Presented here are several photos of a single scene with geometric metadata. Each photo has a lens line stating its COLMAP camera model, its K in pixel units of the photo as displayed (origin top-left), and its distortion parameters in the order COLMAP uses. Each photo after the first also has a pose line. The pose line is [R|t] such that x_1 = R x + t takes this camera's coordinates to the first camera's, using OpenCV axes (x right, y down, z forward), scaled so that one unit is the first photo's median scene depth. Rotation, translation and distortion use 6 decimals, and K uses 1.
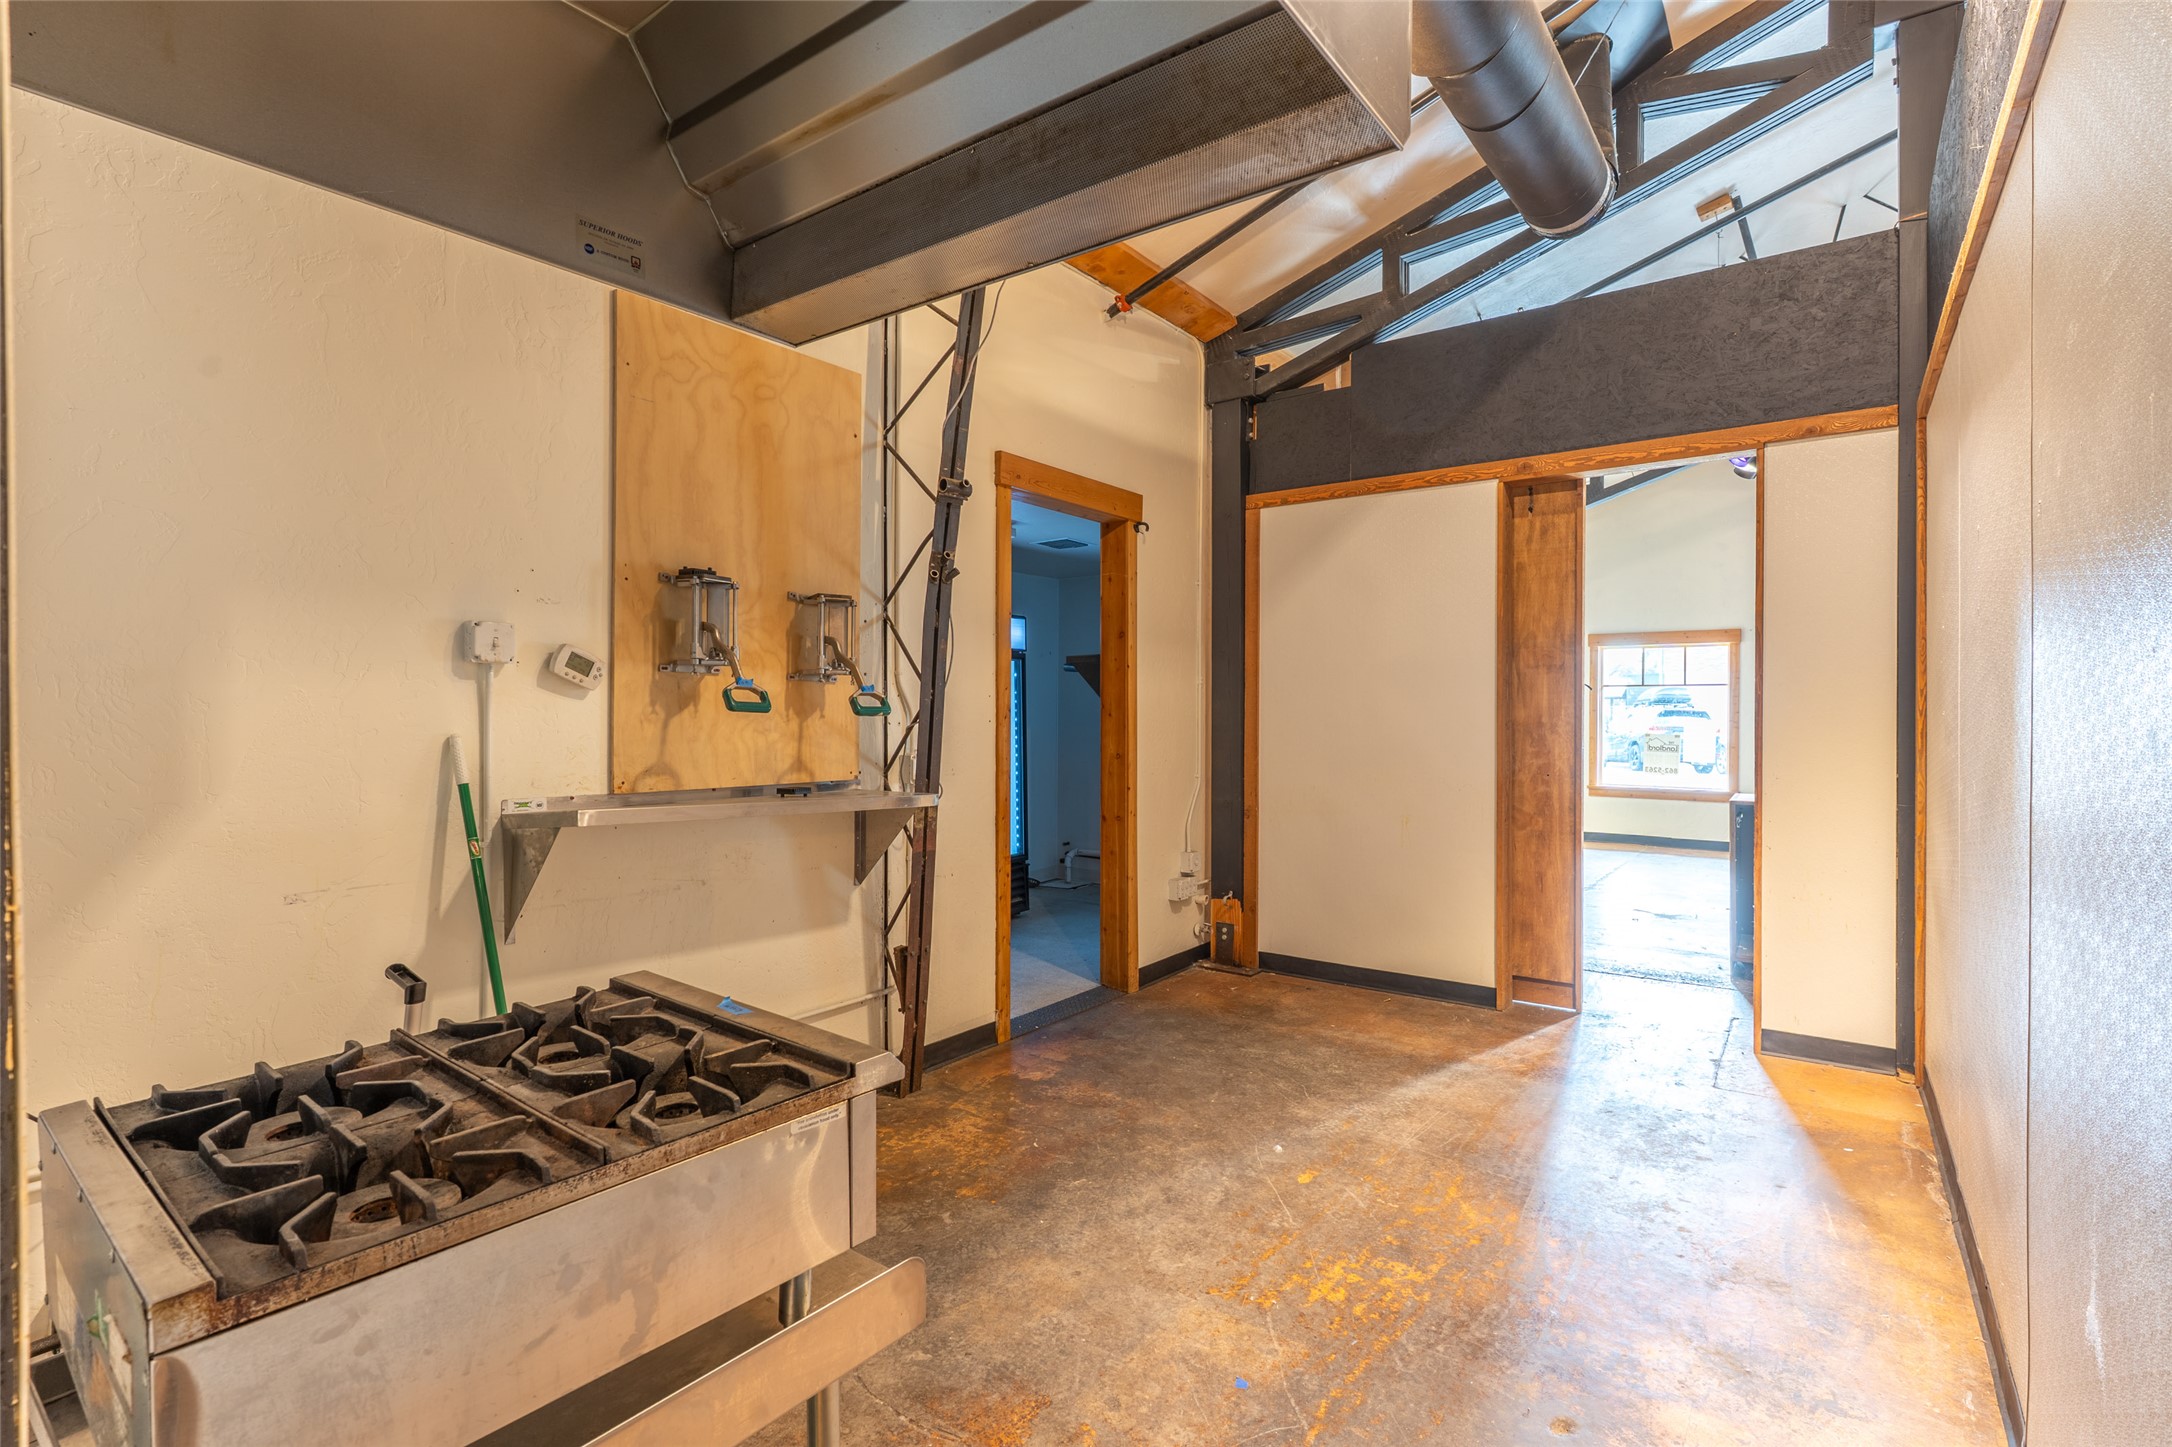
lens RADIAL K [[1034.1, 0, 1073.3], [0, 1034.1, 712.6], [0, 0, 1]] dist [0.003181, -0.000015]
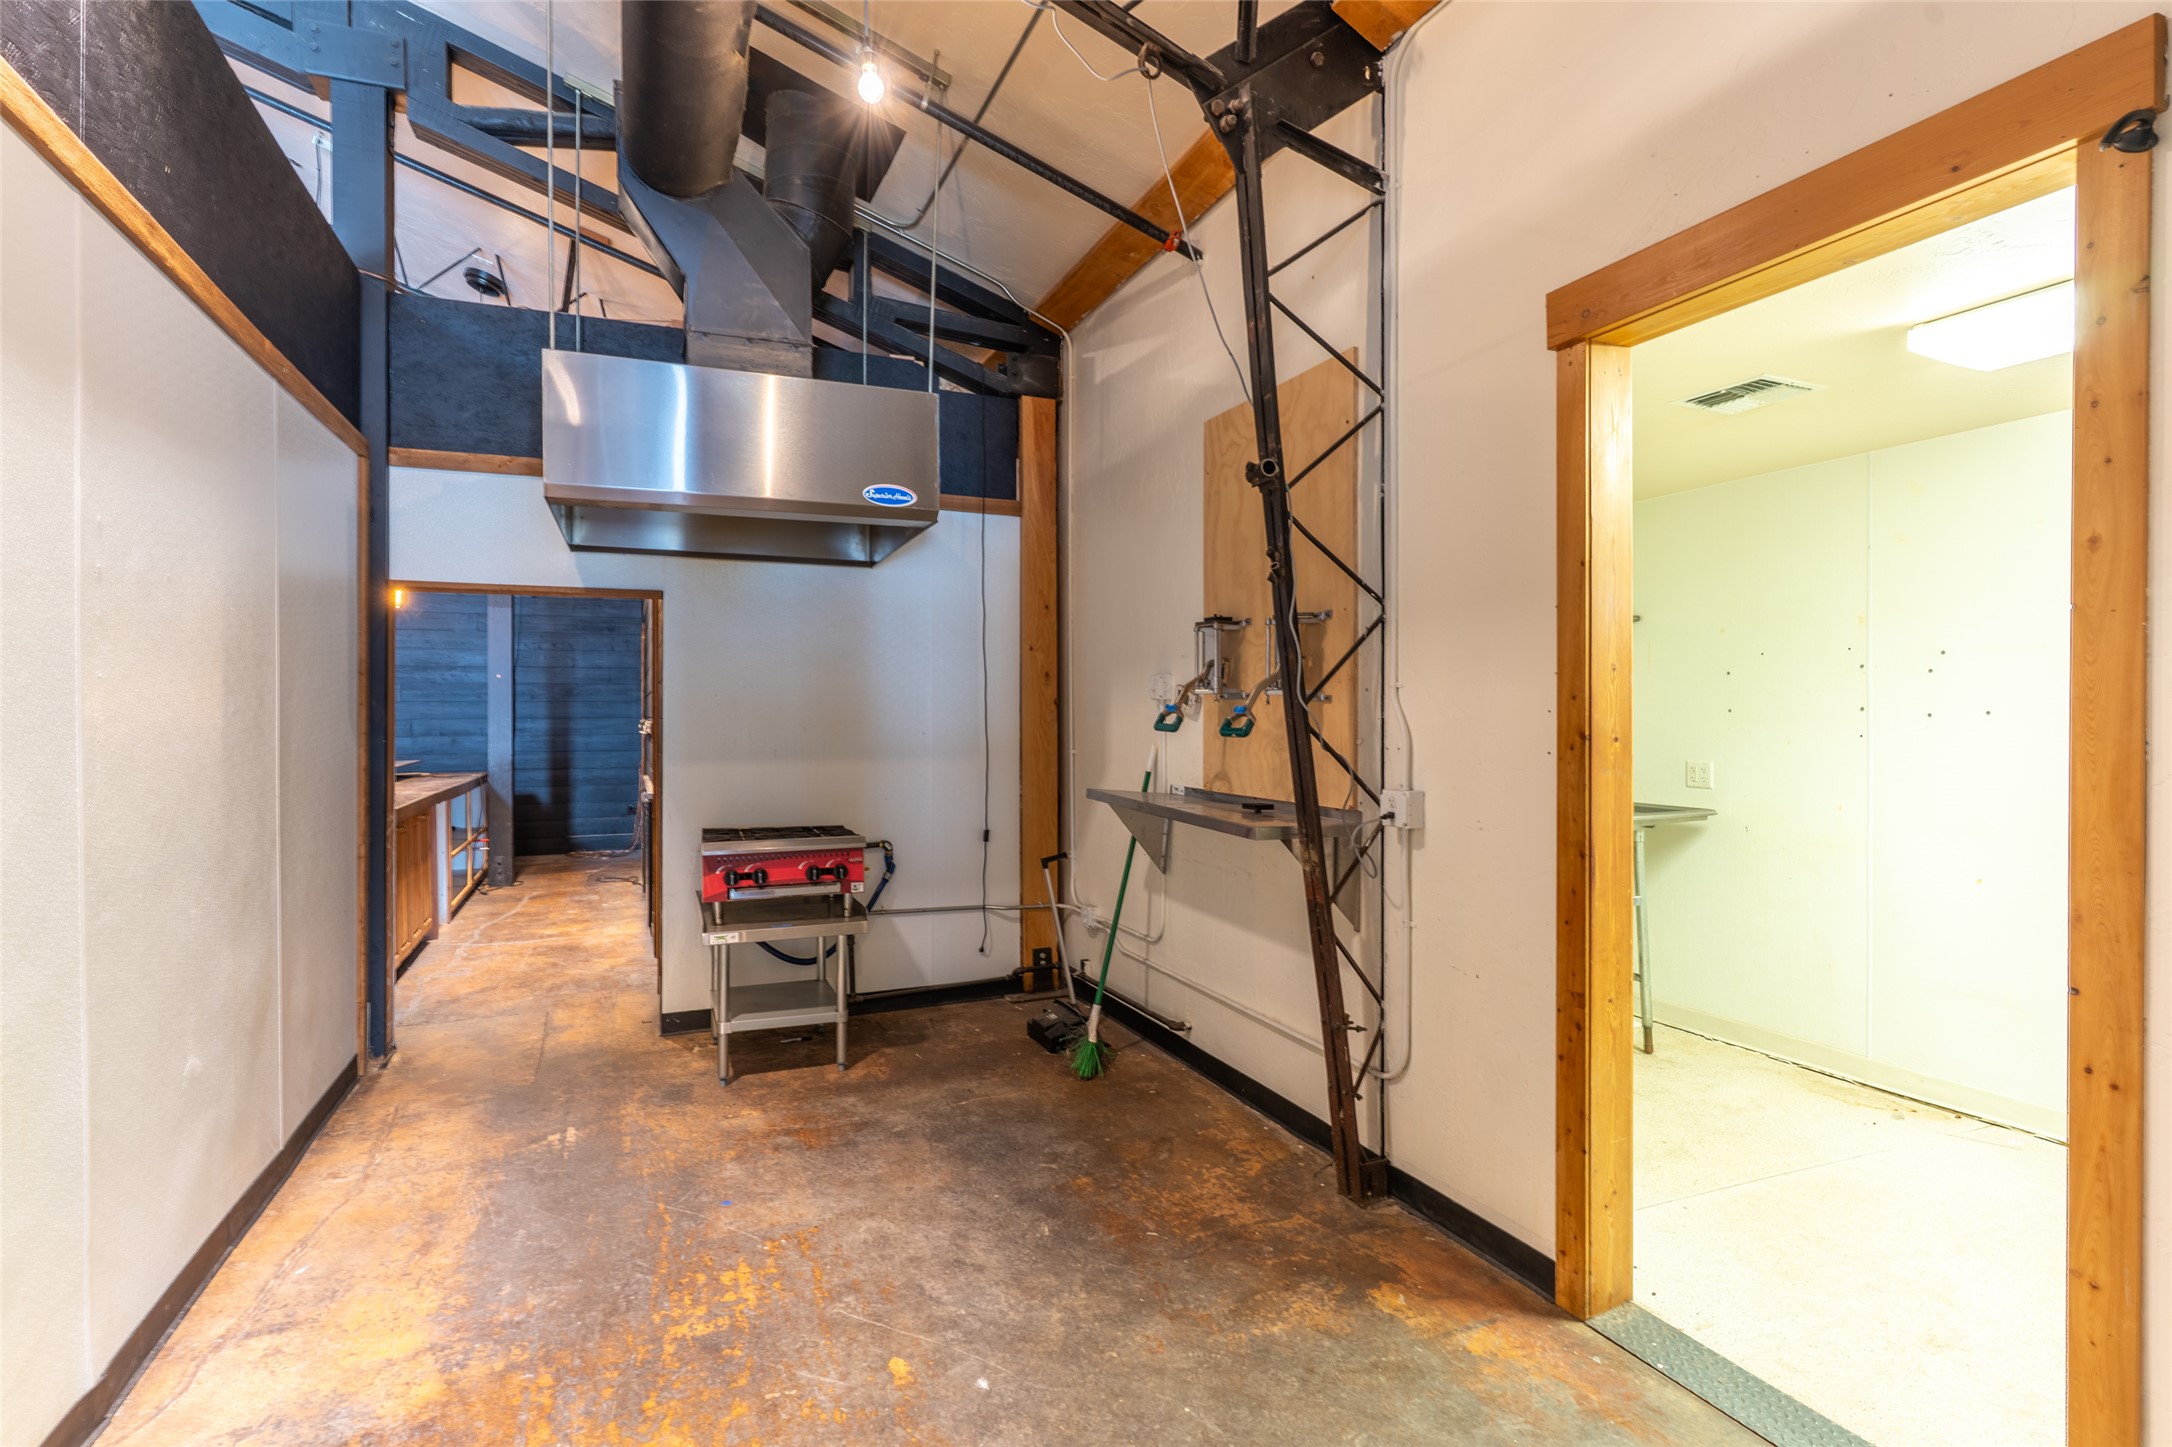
lens RADIAL K [[1034.1, 0, 1070.9], [0, 1034.1, 728.0], [0, 0, 1]] dist [0.003181, -0.000015]
pose [[-0.508688, 0.005955, -0.860930, 0.872577], [-0.000867, 0.999972, 0.007429, -0.015103], [0.860950, 0.004525, -0.508669, 1.621066]]
